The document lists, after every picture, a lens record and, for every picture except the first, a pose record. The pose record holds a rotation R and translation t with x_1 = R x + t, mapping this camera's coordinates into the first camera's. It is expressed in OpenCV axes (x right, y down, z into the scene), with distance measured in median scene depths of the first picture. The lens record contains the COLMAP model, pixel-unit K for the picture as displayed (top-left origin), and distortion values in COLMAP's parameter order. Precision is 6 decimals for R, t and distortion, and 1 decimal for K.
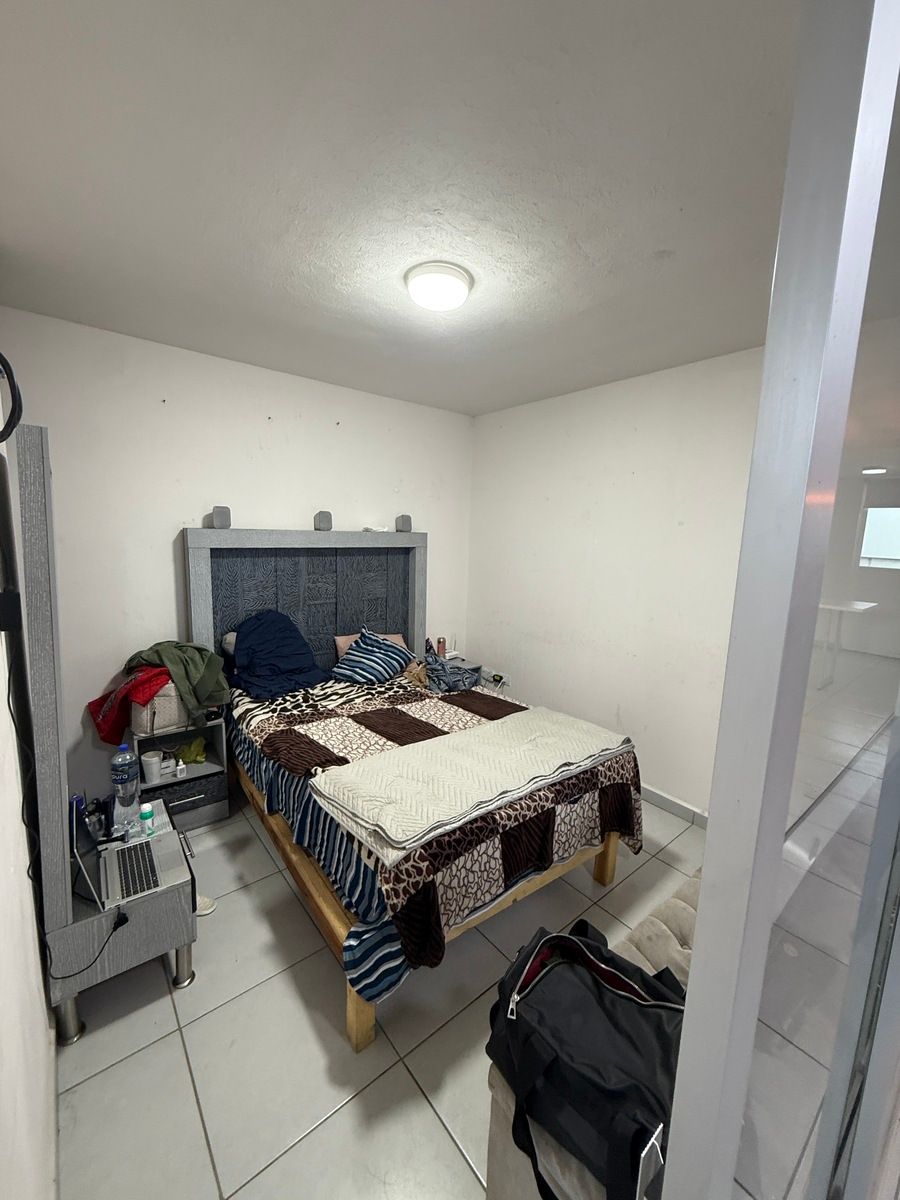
lens RADIAL K [[477.6, 0, 450.8], [0, 477.6, 599.7], [0, 0, 1]] dist [-0.003157, 0.000030]
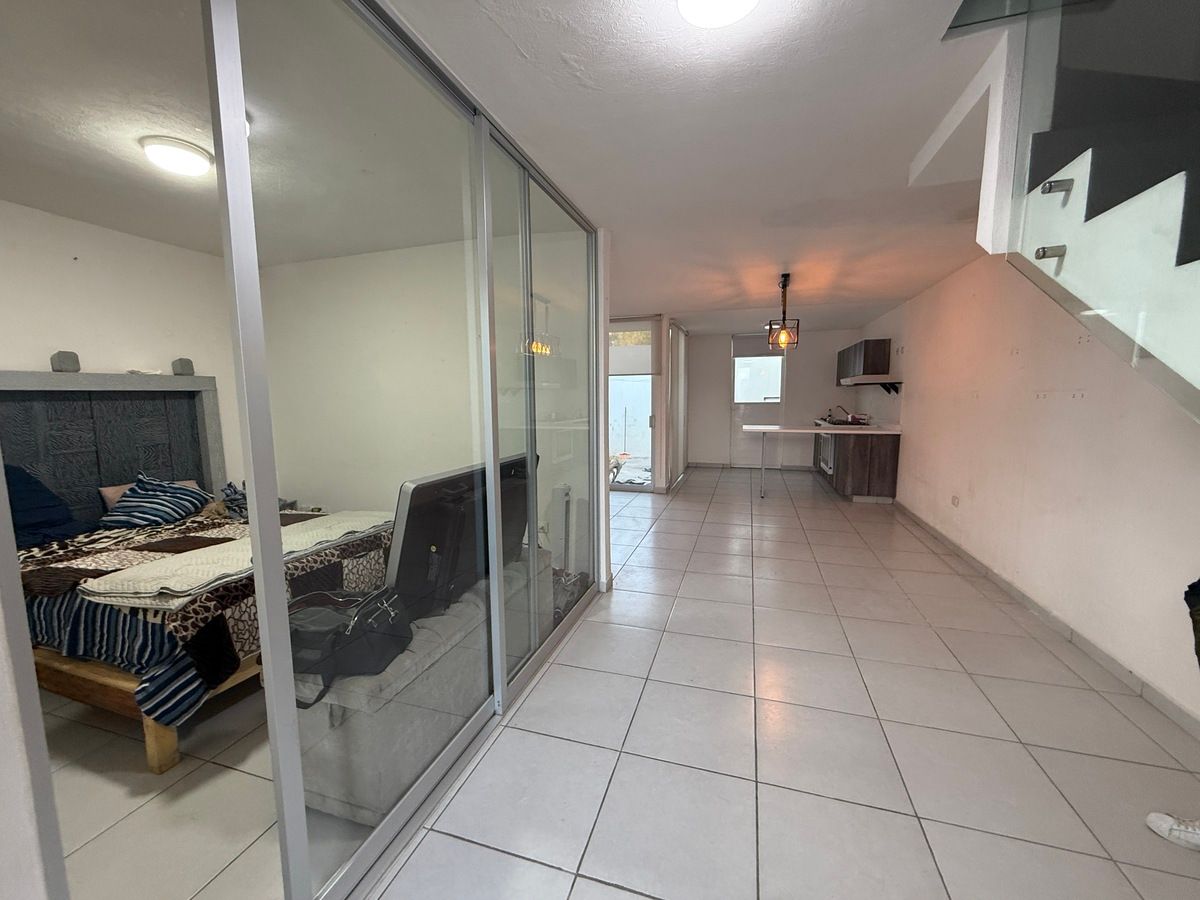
lens RADIAL K [[477.6, 0, 599.3], [0, 477.6, 448.9], [0, 0, 1]] dist [-0.003157, 0.000030]
pose [[0.834060, -0.102409, 0.542084, 0.127873], [0.119050, 0.992878, 0.004399, 0.201680], [-0.538674, 0.060866, 0.840313, -0.528923]]
